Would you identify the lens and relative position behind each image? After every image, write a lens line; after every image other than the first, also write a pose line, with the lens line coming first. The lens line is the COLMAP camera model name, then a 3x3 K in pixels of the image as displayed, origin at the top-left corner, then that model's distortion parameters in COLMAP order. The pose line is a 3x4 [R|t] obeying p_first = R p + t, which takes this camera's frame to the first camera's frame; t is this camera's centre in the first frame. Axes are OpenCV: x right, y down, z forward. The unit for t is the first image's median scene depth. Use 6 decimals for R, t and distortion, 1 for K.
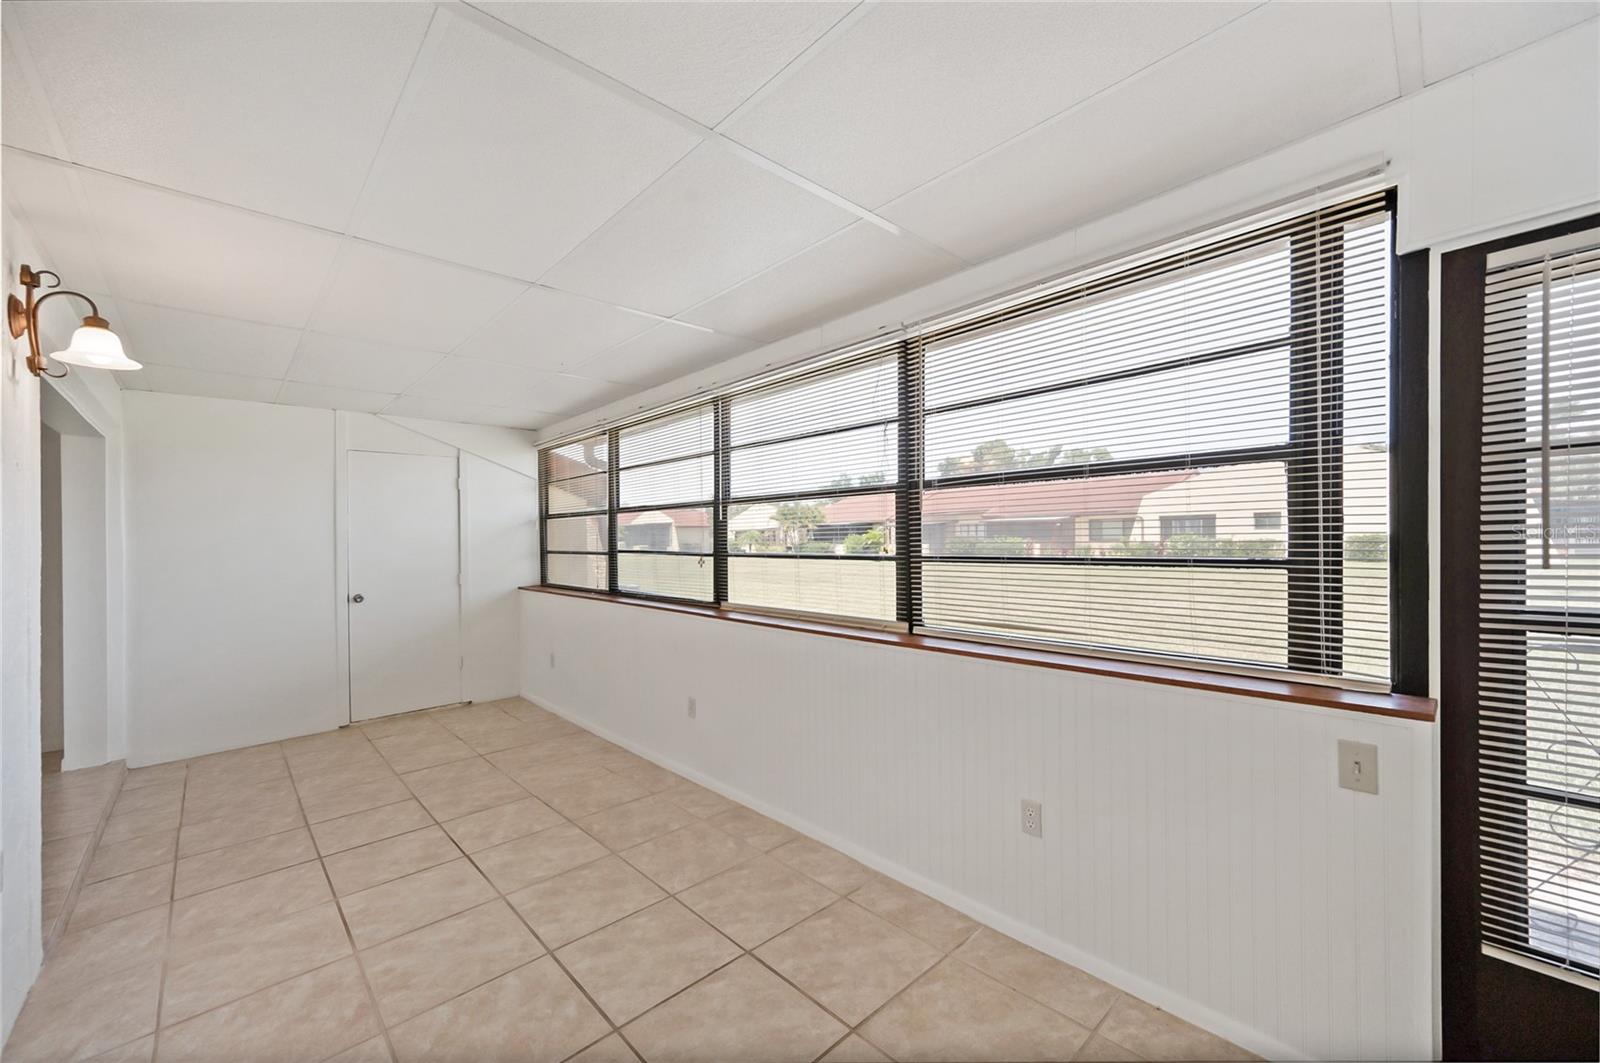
lens RADIAL K [[629.7, 0, 776.1], [0, 629.7, 552.1], [0, 0, 1]] dist [0.000609, -0.000012]
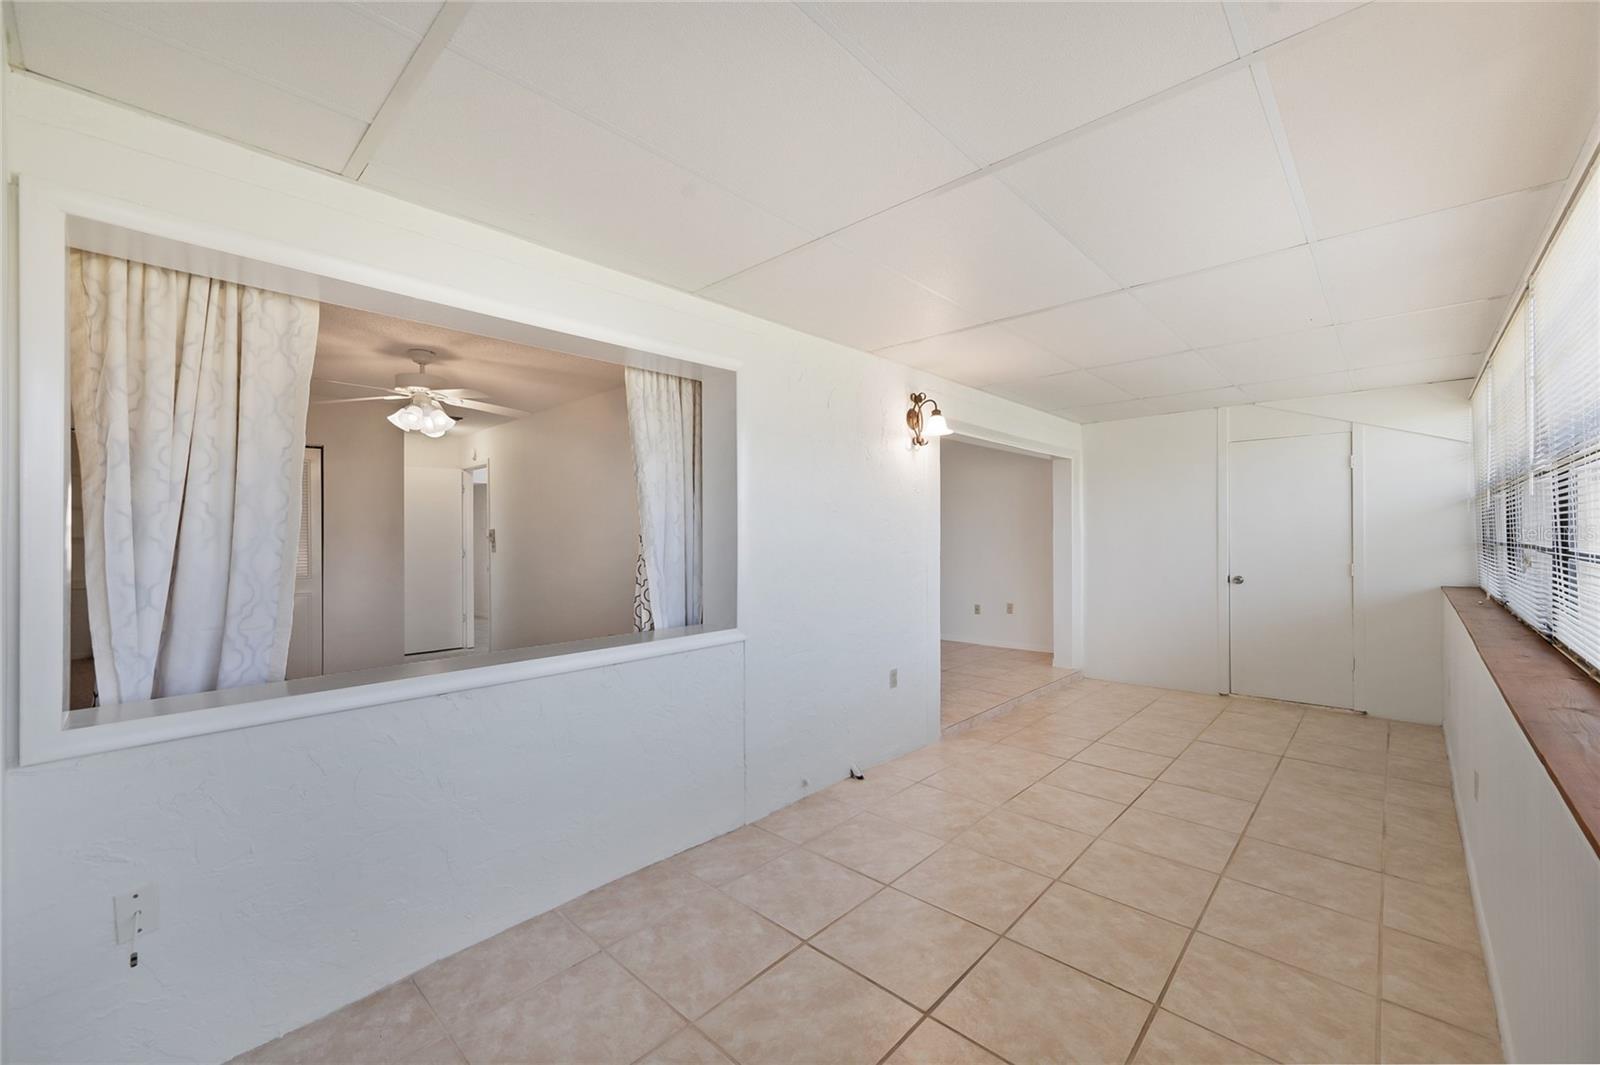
lens RADIAL K [[629.7, 0, 828.6], [0, 629.7, 523.3], [0, 0, 1]] dist [0.000609, -0.000012]
pose [[0.108739, 0.004228, -0.994061, 0.576140], [-0.020143, 0.999795, 0.002049, -0.015696], [0.993866, 0.019800, 0.108802, 0.335165]]
